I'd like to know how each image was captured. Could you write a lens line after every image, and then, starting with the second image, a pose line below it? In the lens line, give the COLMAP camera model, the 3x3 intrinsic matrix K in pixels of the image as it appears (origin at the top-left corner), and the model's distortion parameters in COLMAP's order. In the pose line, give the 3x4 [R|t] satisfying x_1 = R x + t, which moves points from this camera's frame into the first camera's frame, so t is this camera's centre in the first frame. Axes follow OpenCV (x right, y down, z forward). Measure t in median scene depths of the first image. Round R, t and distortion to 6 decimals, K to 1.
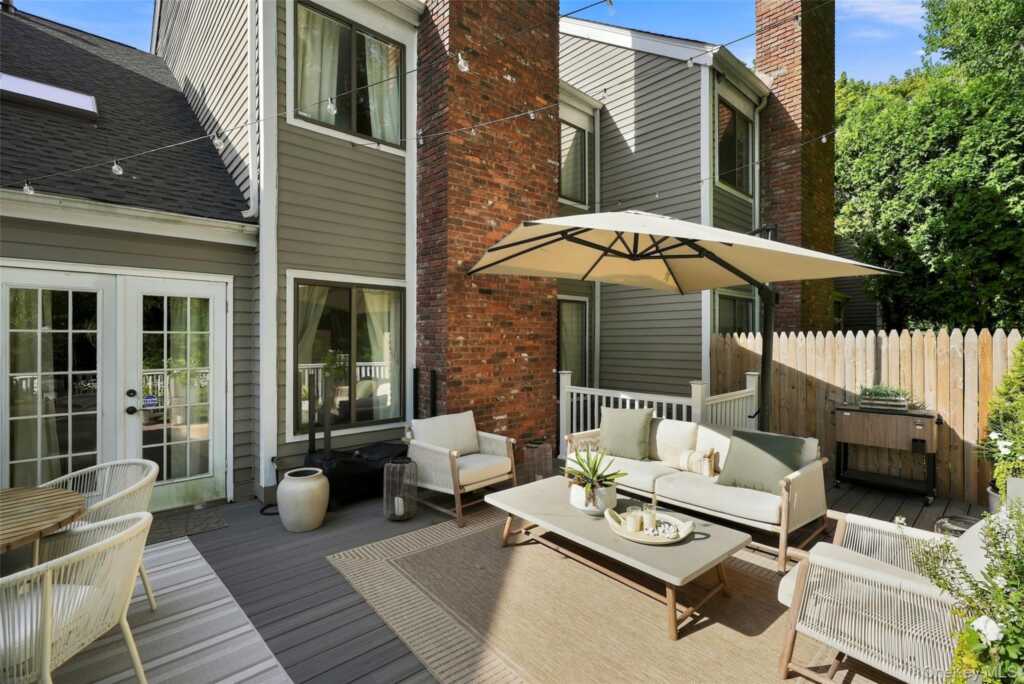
lens RADIAL K [[476.5, 0, 515.3], [0, 476.5, 343.0], [0, 0, 1]] dist [-0.000590, 0.000136]
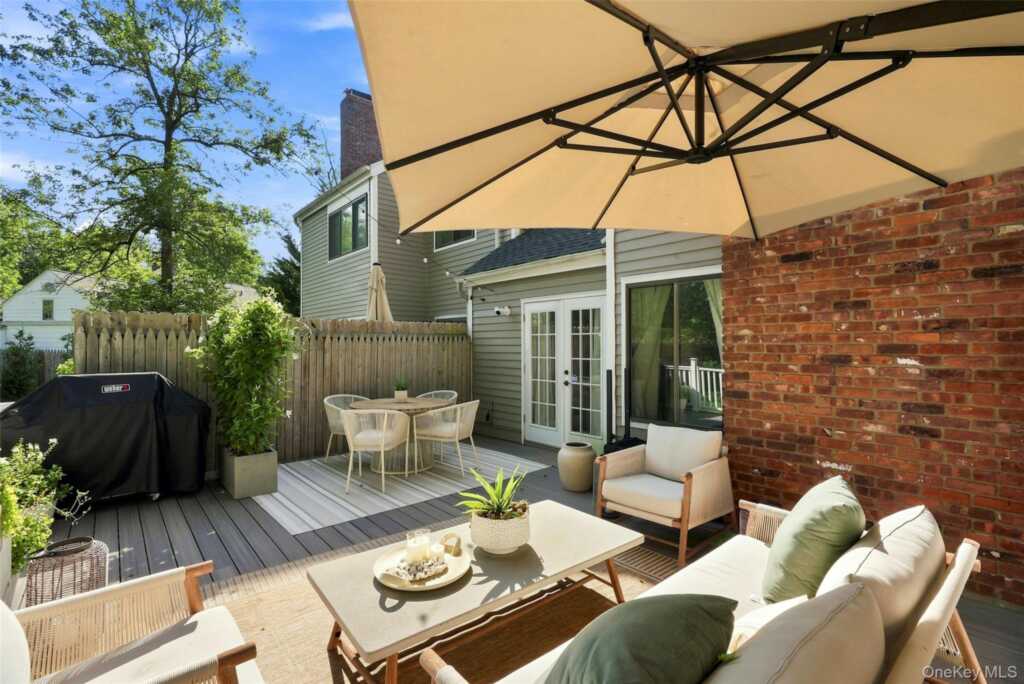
lens RADIAL K [[476.5, 0, 515.3], [0, 476.5, 343.0], [0, 0, 1]] dist [-0.000590, 0.000136]
pose [[-0.035092, -0.006656, -0.999362, 0.591471], [-0.011333, 0.999916, -0.006262, 0.014191], [0.999320, 0.011106, -0.035165, 0.657445]]
